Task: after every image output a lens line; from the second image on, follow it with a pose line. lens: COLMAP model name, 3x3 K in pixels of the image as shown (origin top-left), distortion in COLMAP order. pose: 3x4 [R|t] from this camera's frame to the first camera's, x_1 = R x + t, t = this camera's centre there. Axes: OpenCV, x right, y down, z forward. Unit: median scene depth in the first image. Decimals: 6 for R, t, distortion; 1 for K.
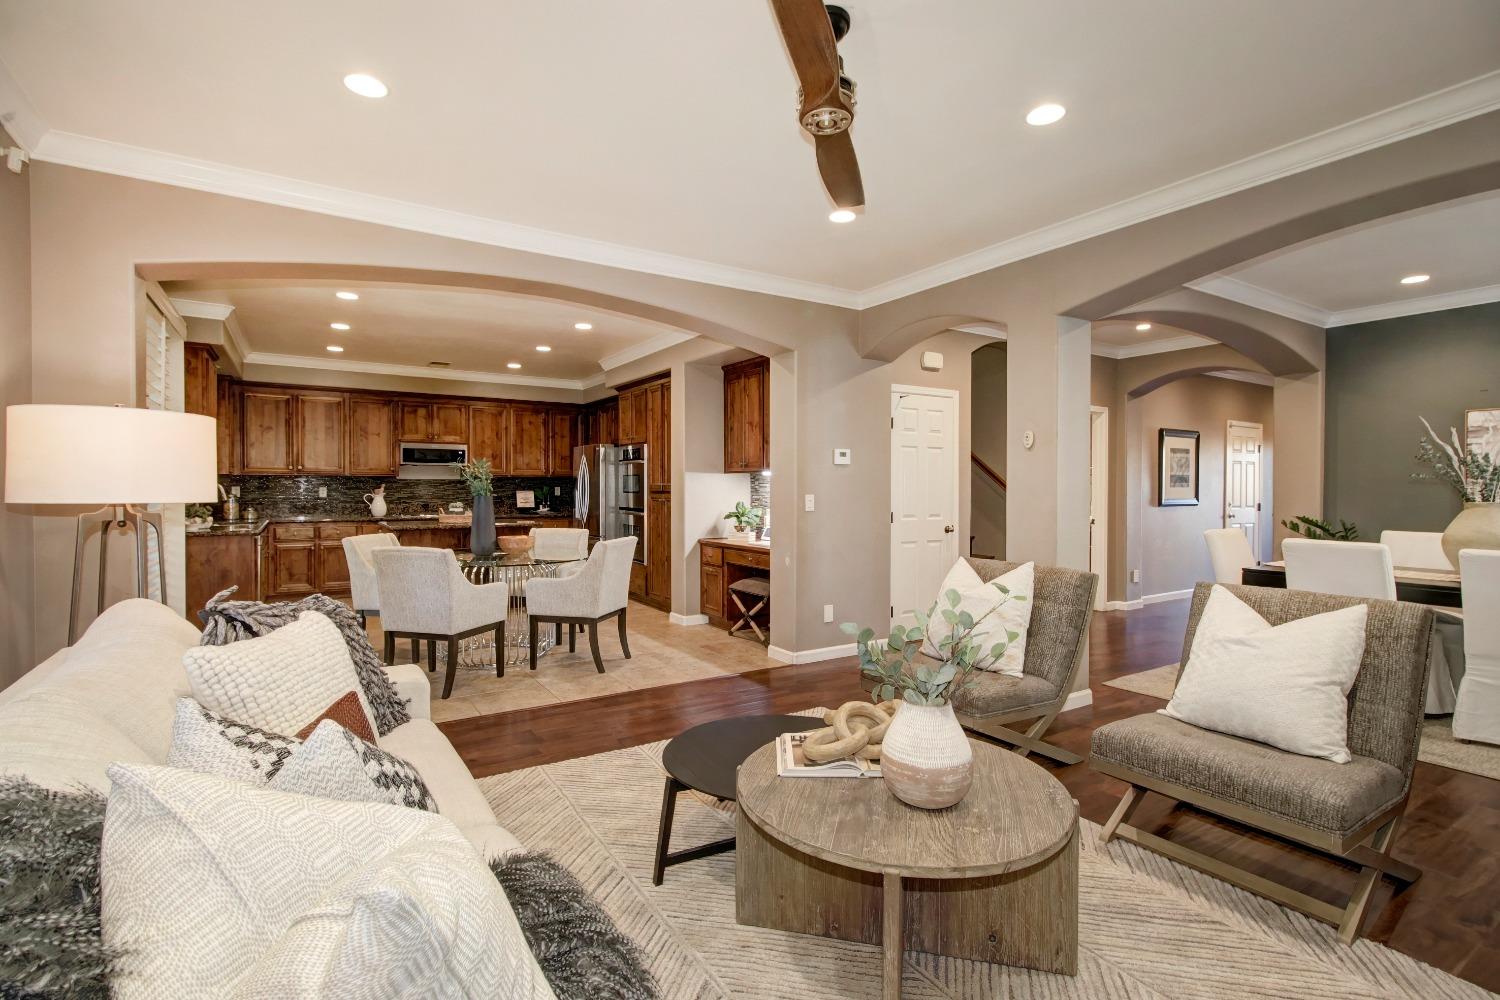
lens RADIAL K [[701.0, 0, 748.3], [0, 701.0, 496.6], [0, 0, 1]] dist [0.004221, -0.000042]
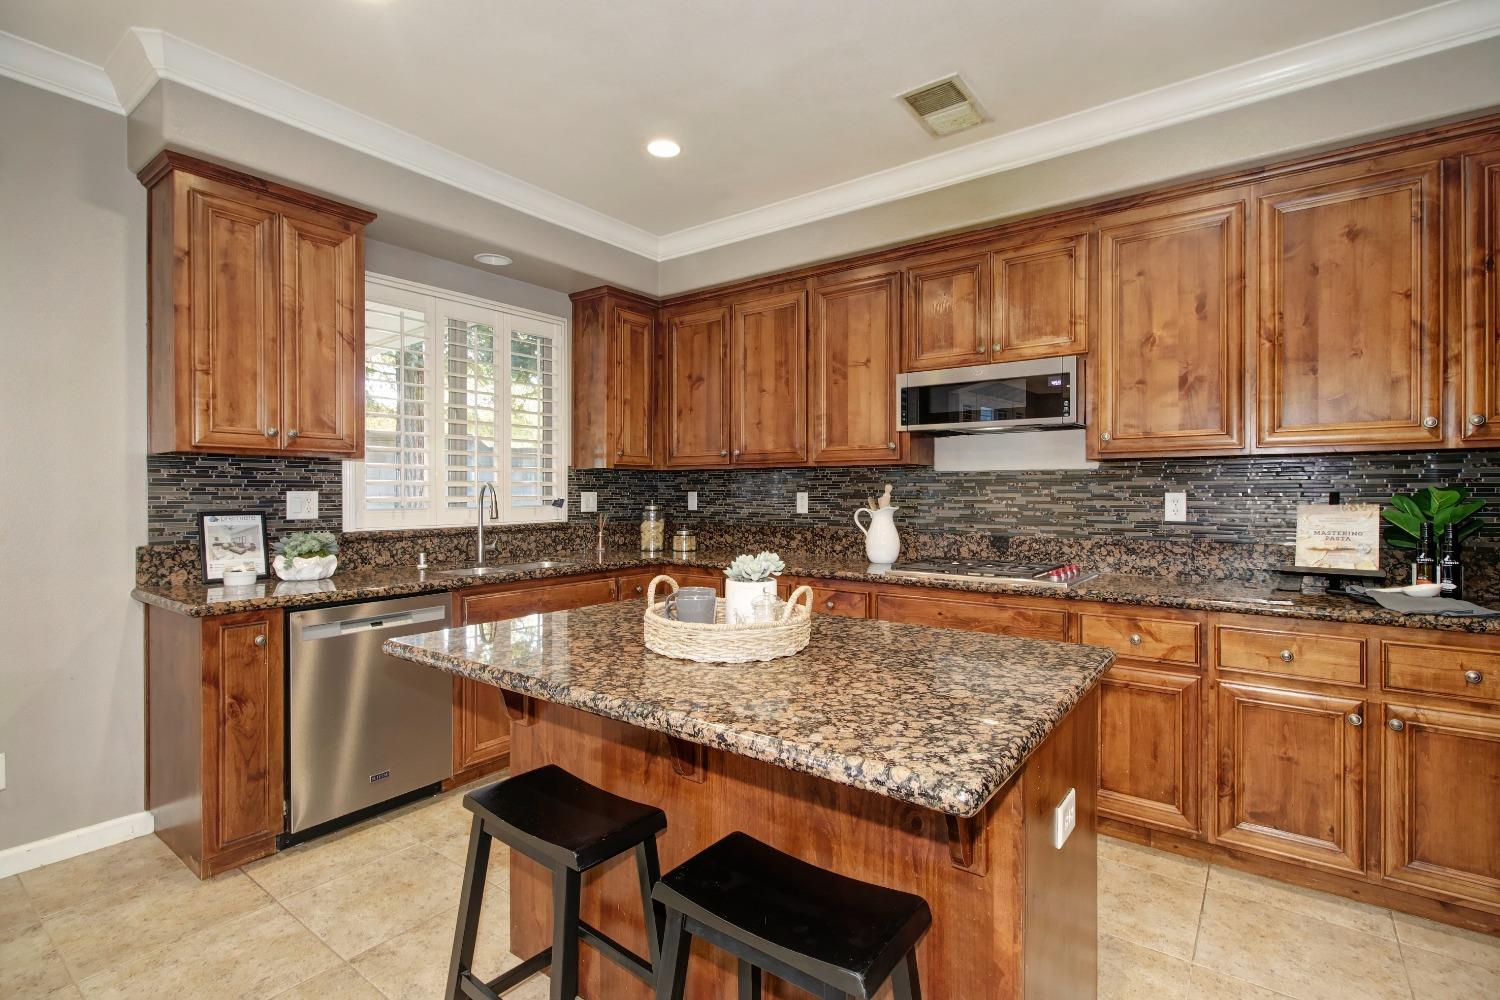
lens RADIAL K [[703.5, 0, 745.2], [0, 703.5, 496.2], [0, 0, 1]] dist [0.002623, -0.000676]
pose [[0.350251, 0.002263, -0.936653, -0.177415], [-0.012247, 0.999923, -0.002163, -0.009936], [0.936576, 0.012229, 0.350251, 0.833391]]
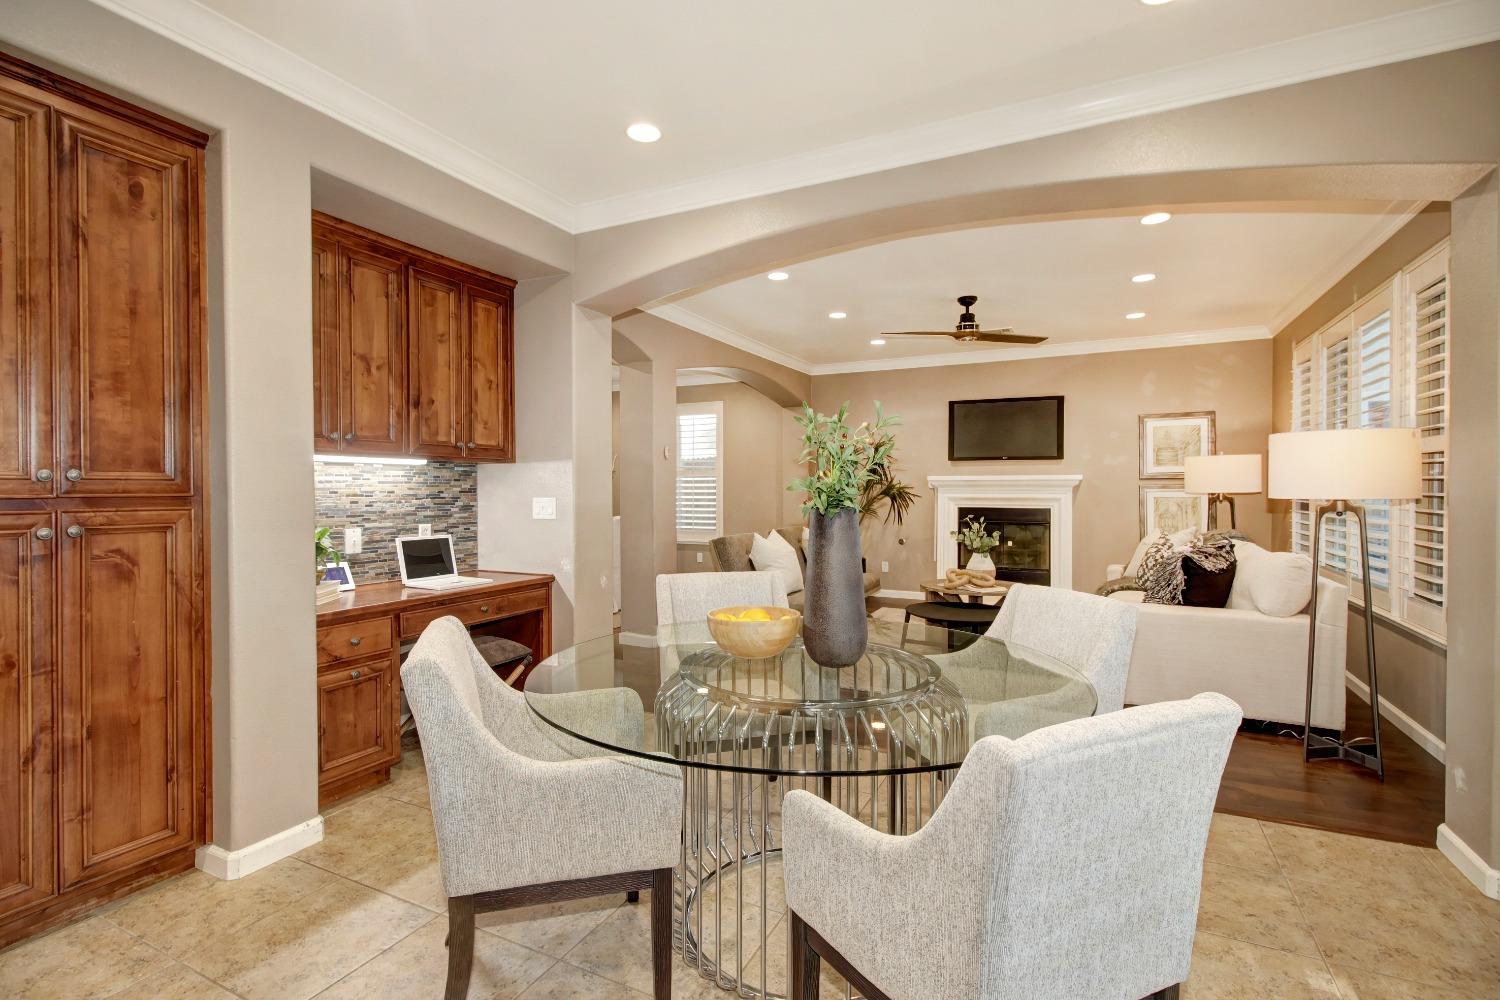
lens RADIAL K [[703.5, 0, 745.2], [0, 703.5, 496.2], [0, 0, 1]] dist [0.002623, -0.000676]
pose [[-0.511512, -0.011066, 0.859205, -0.443119], [0.010208, 0.999768, 0.018954, -0.010164], [-0.859216, 0.018466, -0.511280, 0.802941]]
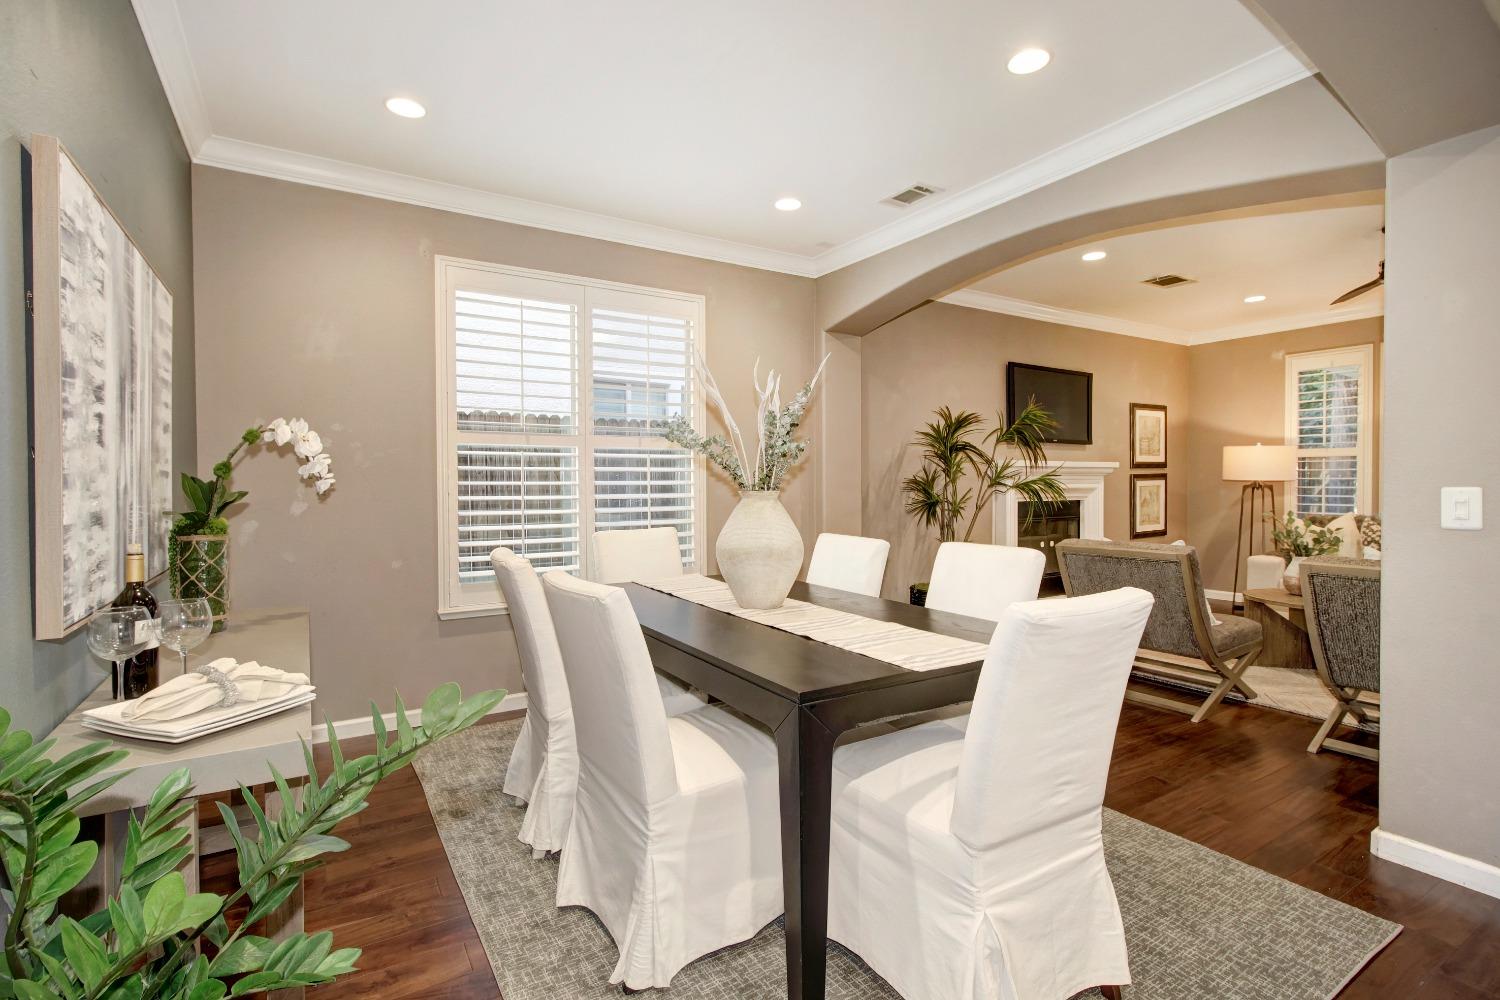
lens RADIAL K [[725.2, 0, 765.9], [0, 725.2, 496.8], [0, 0, 1]] dist [0.016289, 0.000026]
pose [[-0.999946, 0.002954, -0.009968, 0.503140], [0.002639, 0.999500, 0.031493, -0.003979], [0.010056, 0.031465, -0.999454, 0.821400]]
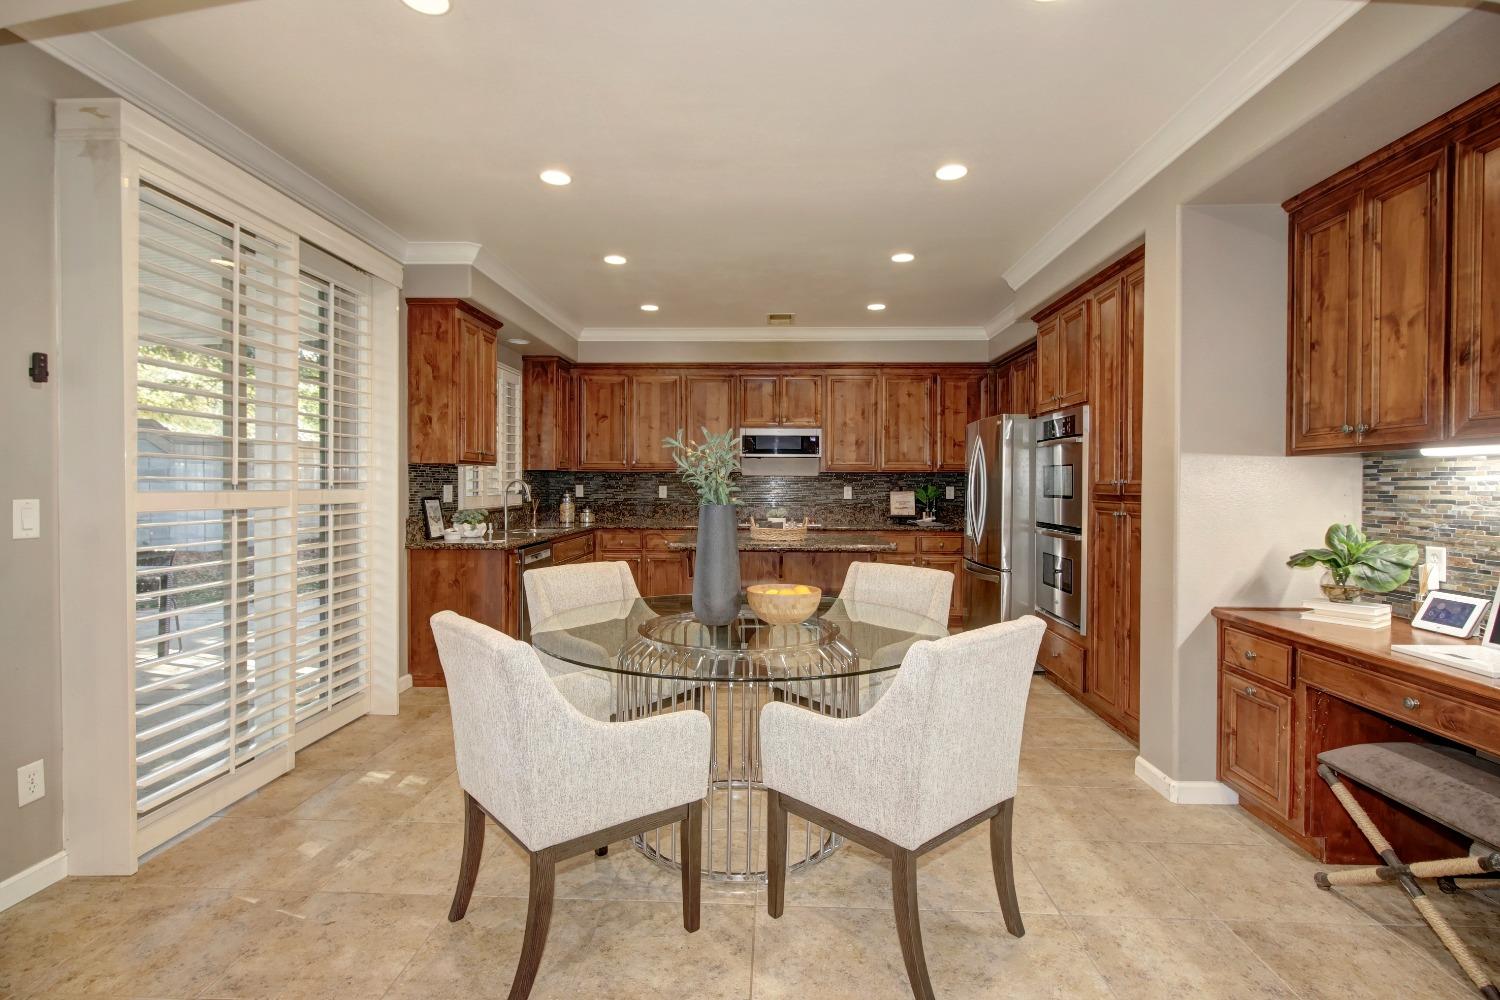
lens RADIAL K [[704.2, 0, 747.0], [0, 704.2, 494.4], [0, 0, 1]] dist [0.004419, -0.000983]
pose [[0.820472, 0.009263, -0.571612, -0.048248], [-0.010113, 0.999947, 0.001688, -0.006103], [0.571598, 0.004396, 0.820522, 0.389114]]
